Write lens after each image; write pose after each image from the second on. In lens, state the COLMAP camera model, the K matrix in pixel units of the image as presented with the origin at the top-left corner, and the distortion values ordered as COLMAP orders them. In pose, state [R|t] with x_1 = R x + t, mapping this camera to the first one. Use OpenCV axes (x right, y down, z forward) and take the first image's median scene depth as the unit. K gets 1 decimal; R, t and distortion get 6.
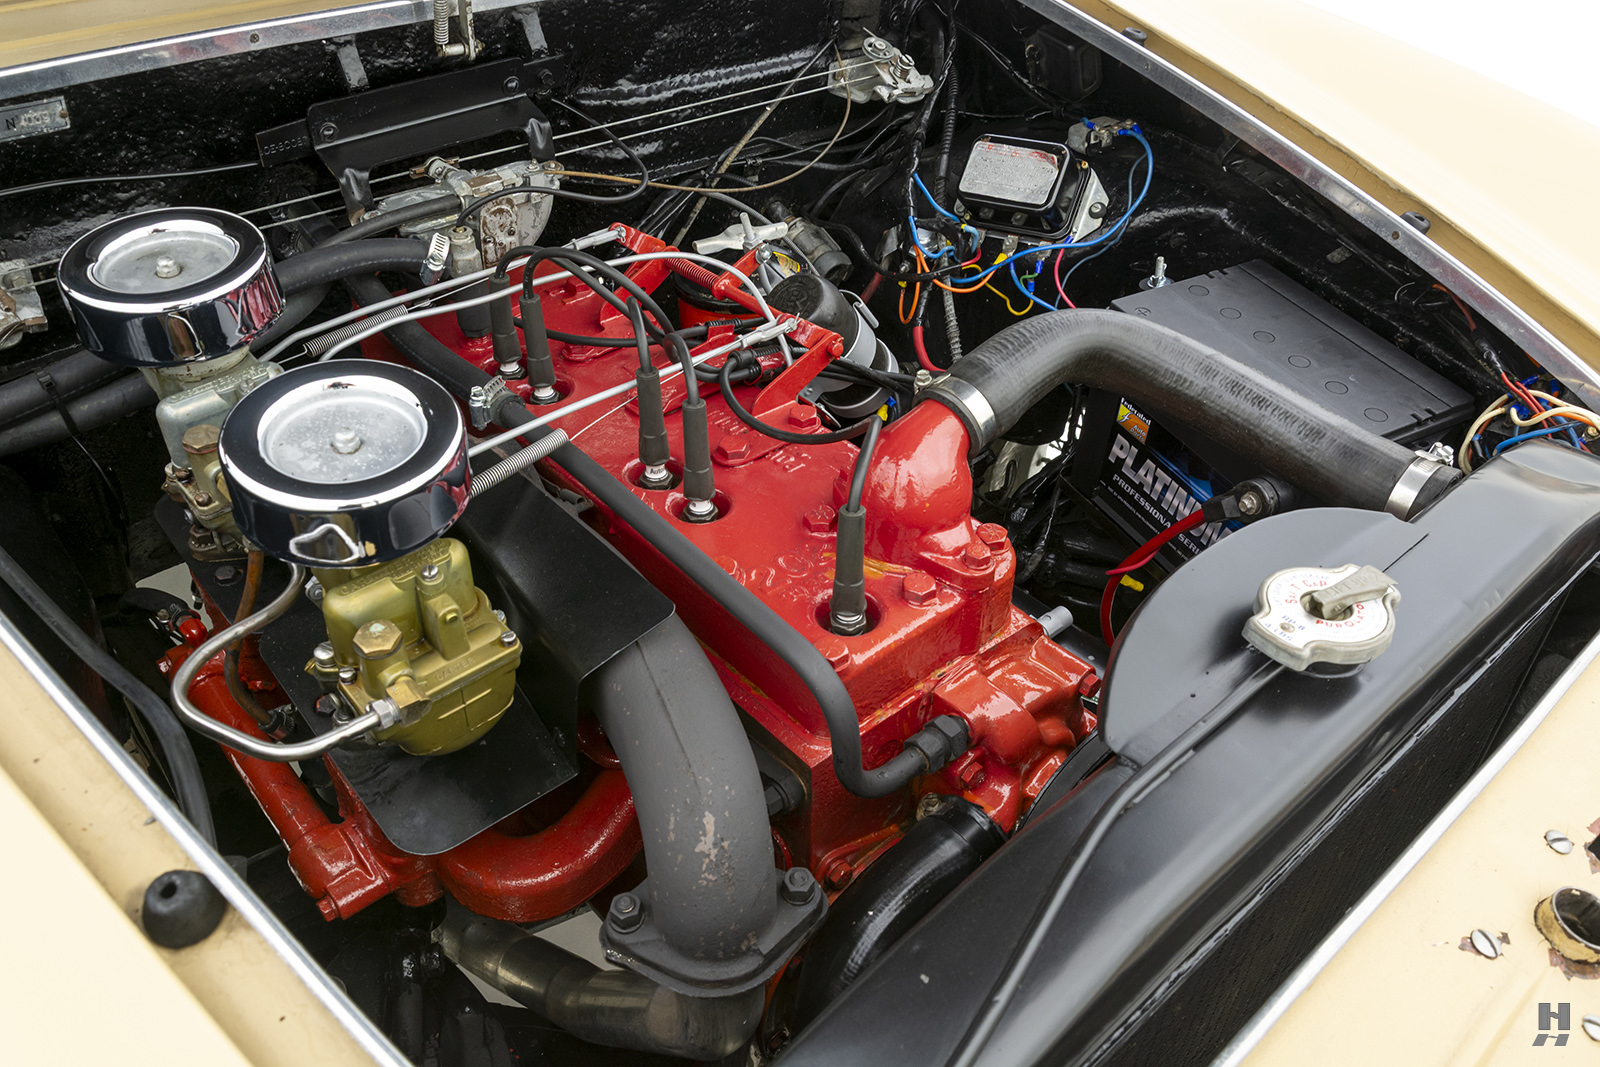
lens RADIAL K [[1190.7, 0, 792.4], [0, 1190.7, 534.9], [0, 0, 1]] dist [-0.005541, -0.005940]
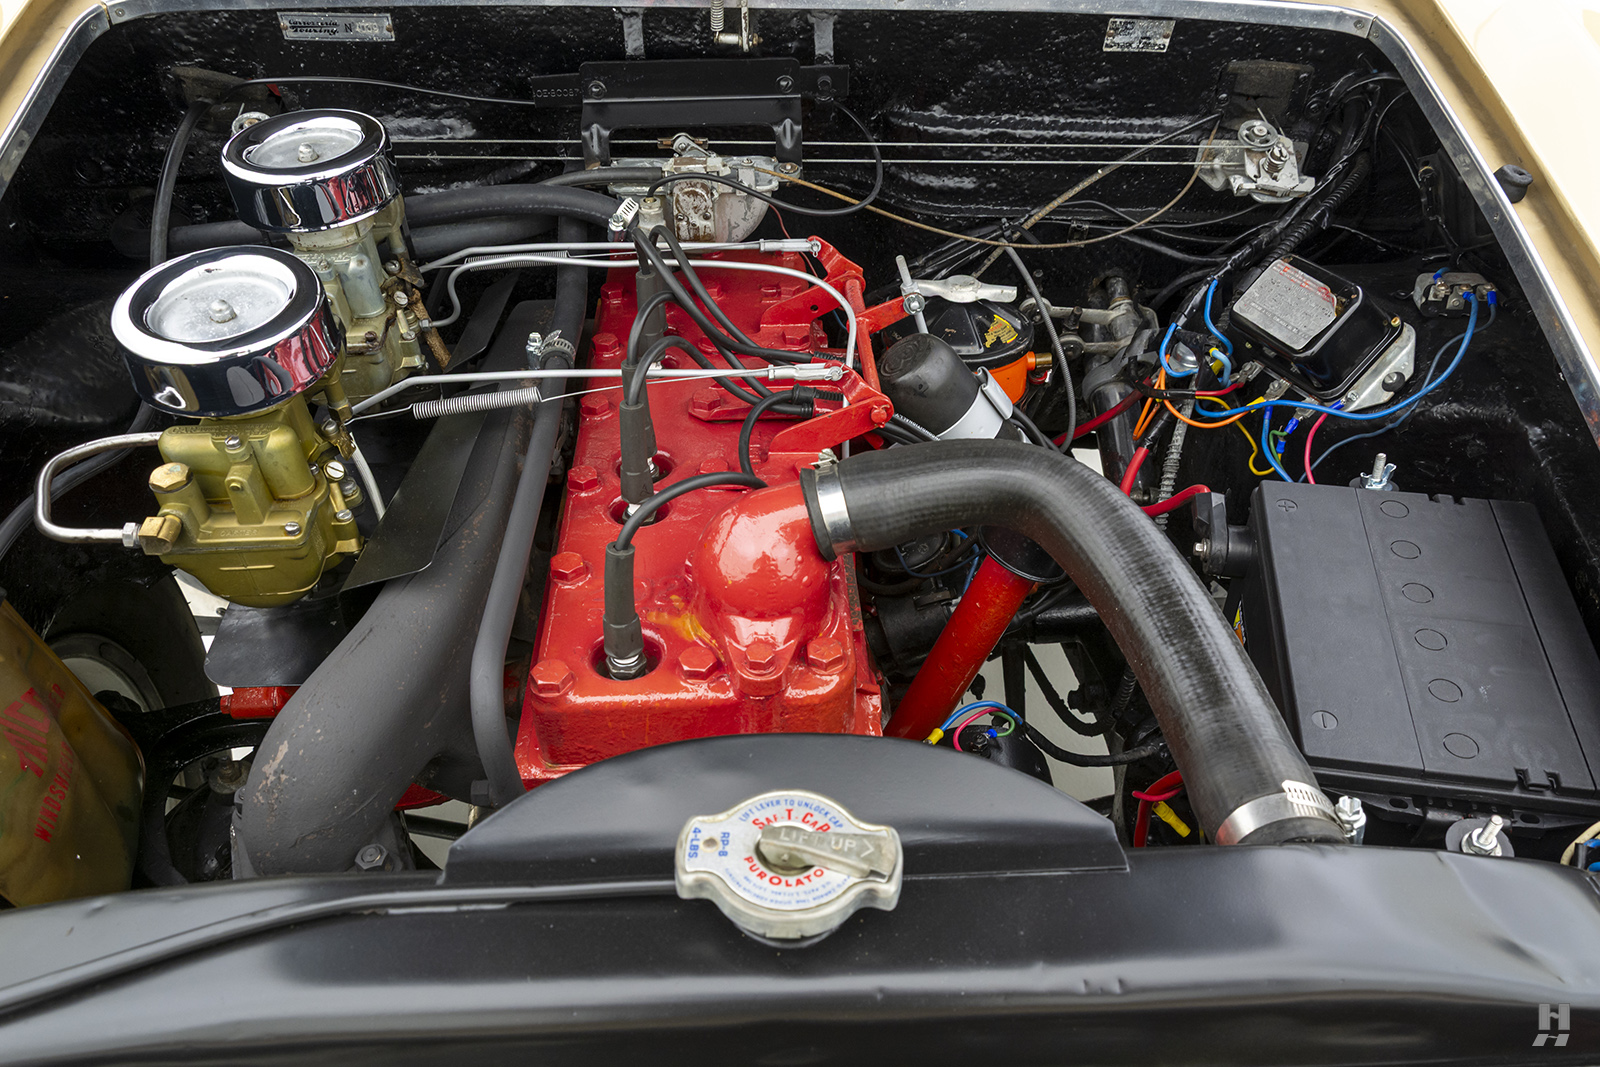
lens RADIAL K [[1190.7, 0, 792.4], [0, 1190.7, 534.9], [0, 0, 1]] dist [-0.005541, -0.005940]
pose [[0.789786, 0.366536, -0.491822, 0.438141], [-0.378830, 0.922100, 0.078866, -0.110840], [0.482416, 0.124030, 0.867116, 0.176597]]
